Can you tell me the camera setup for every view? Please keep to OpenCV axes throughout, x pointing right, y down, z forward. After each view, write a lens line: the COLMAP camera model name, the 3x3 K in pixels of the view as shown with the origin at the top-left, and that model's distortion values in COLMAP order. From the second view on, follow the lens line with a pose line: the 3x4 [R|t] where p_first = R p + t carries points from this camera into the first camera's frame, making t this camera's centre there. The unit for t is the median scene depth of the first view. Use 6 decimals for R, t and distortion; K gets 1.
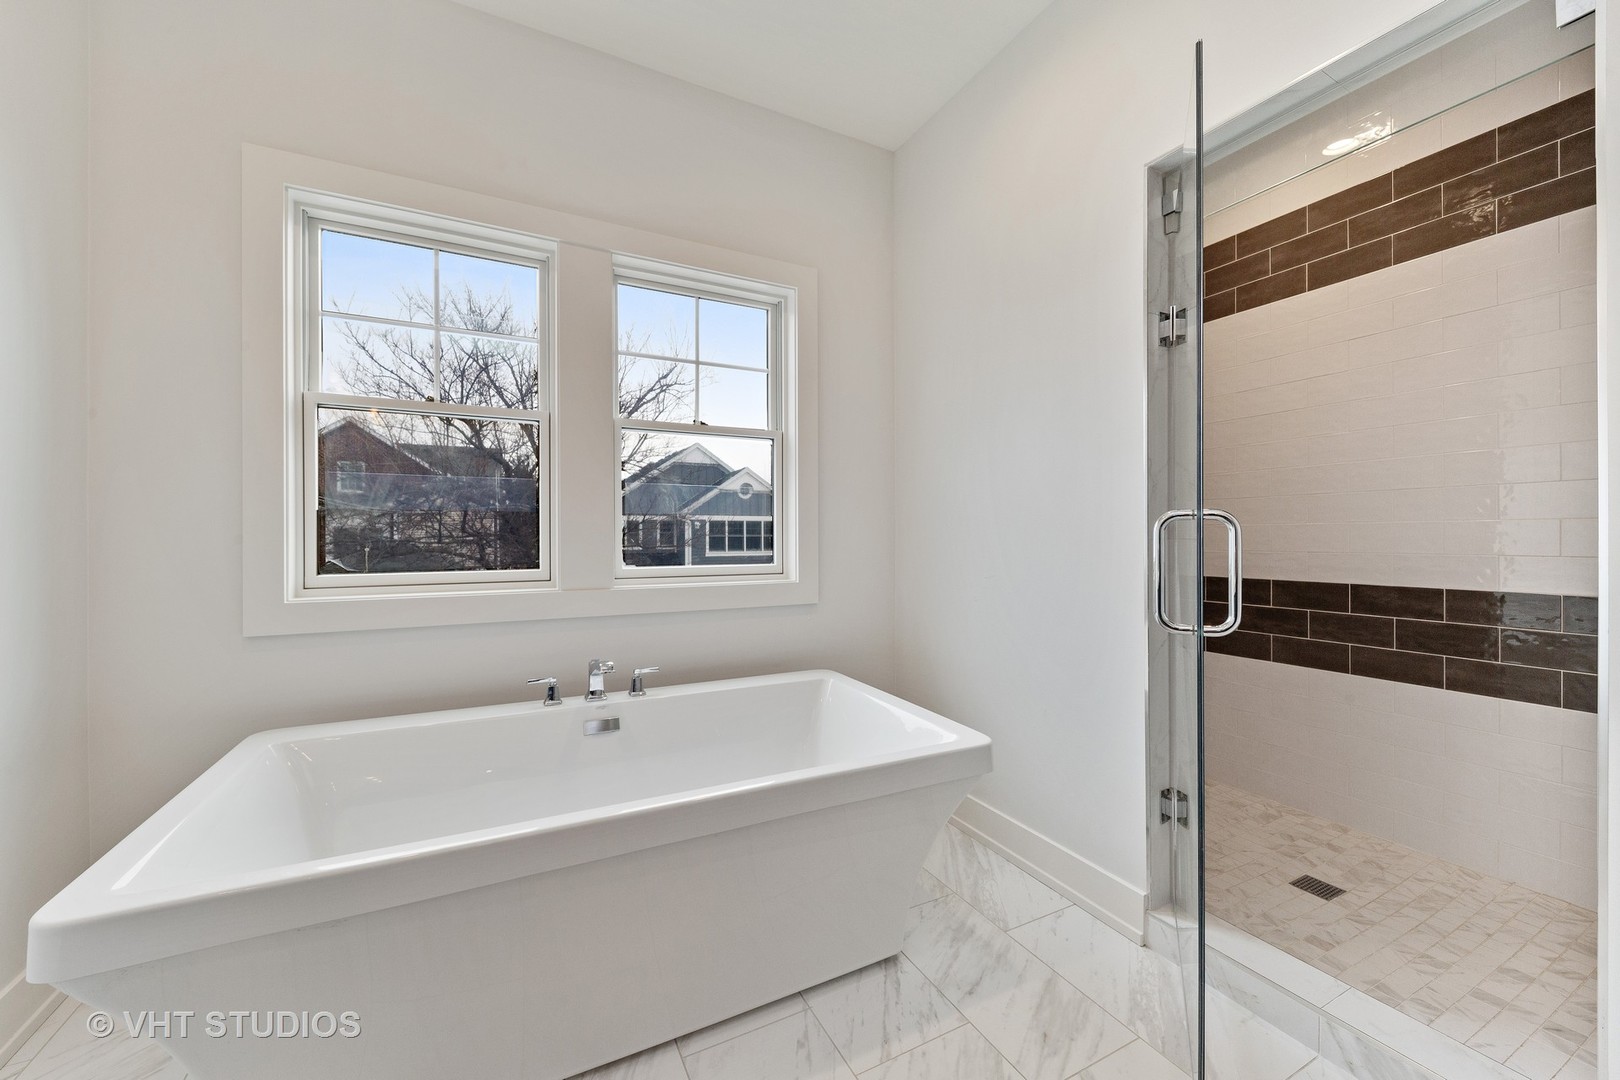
lens RADIAL K [[611.5, 0, 807.0], [0, 611.5, 534.2], [0, 0, 1]] dist [-0.011244, -0.000091]
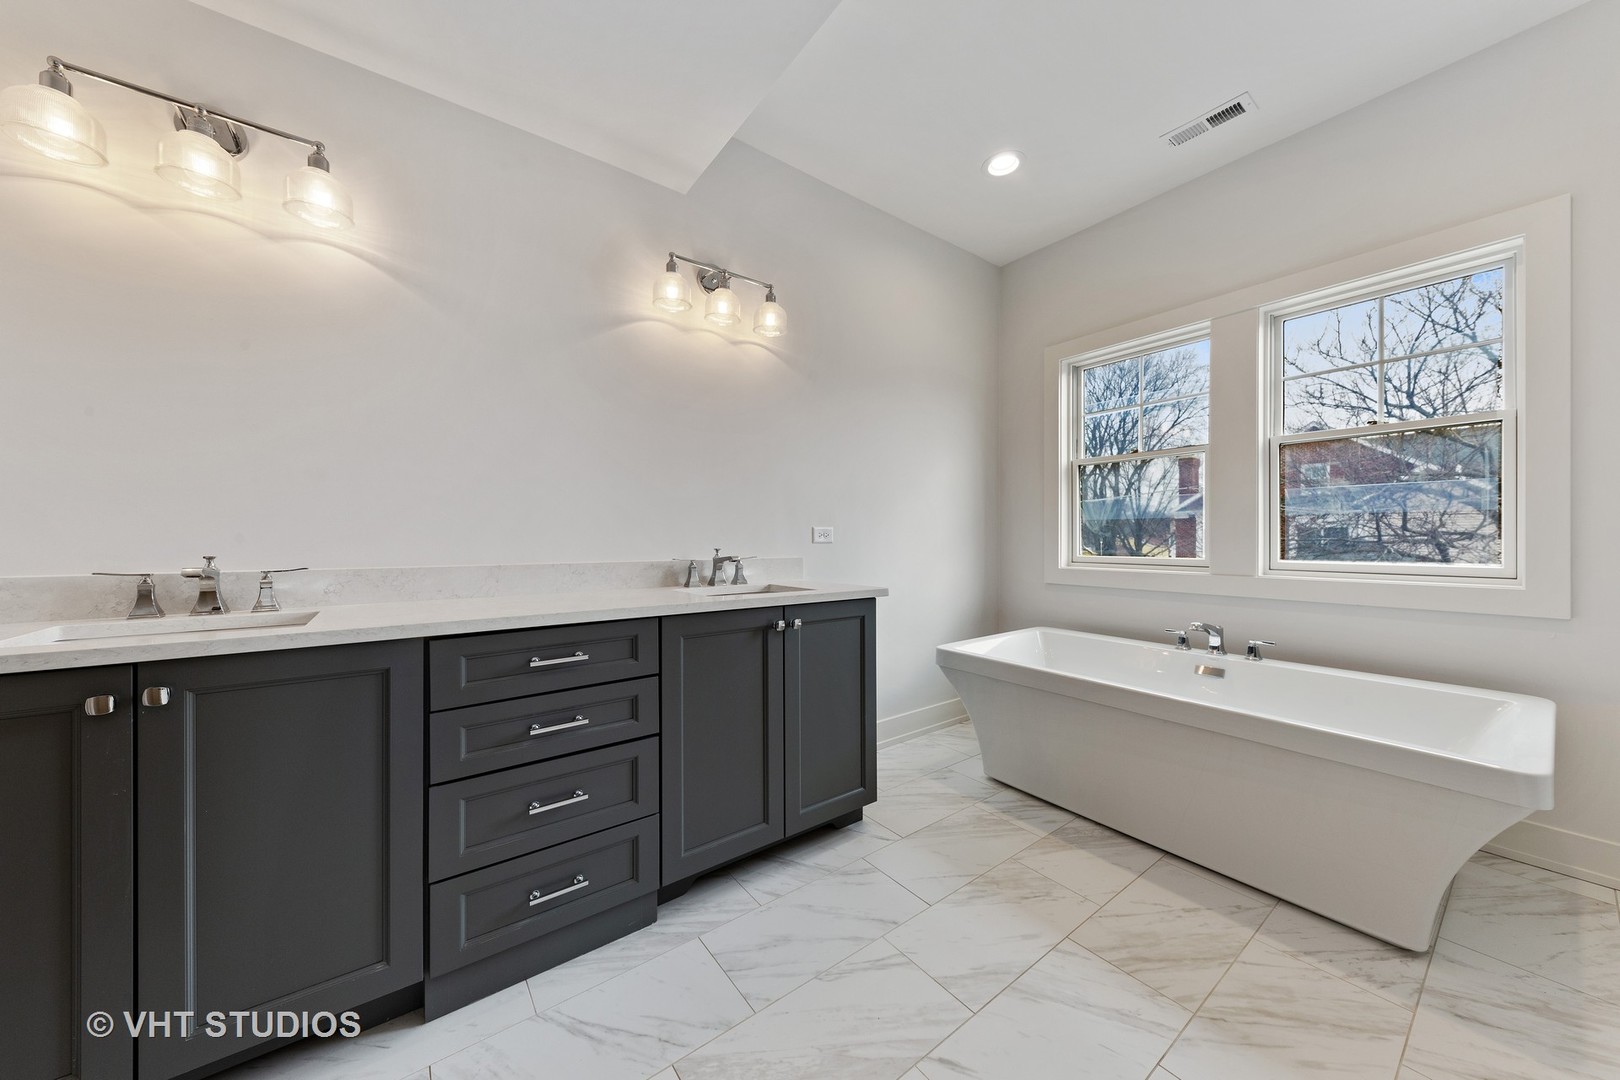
lens RADIAL K [[558.7, 0, 809.0], [0, 558.7, 533.8], [0, 0, 1]] dist [0.002098, -0.000107]
pose [[0.174079, -0.000933, -0.984731, 0.751877], [0.002871, 0.999996, -0.000440, -0.001179], [0.984728, -0.002751, 0.174081, -0.119525]]
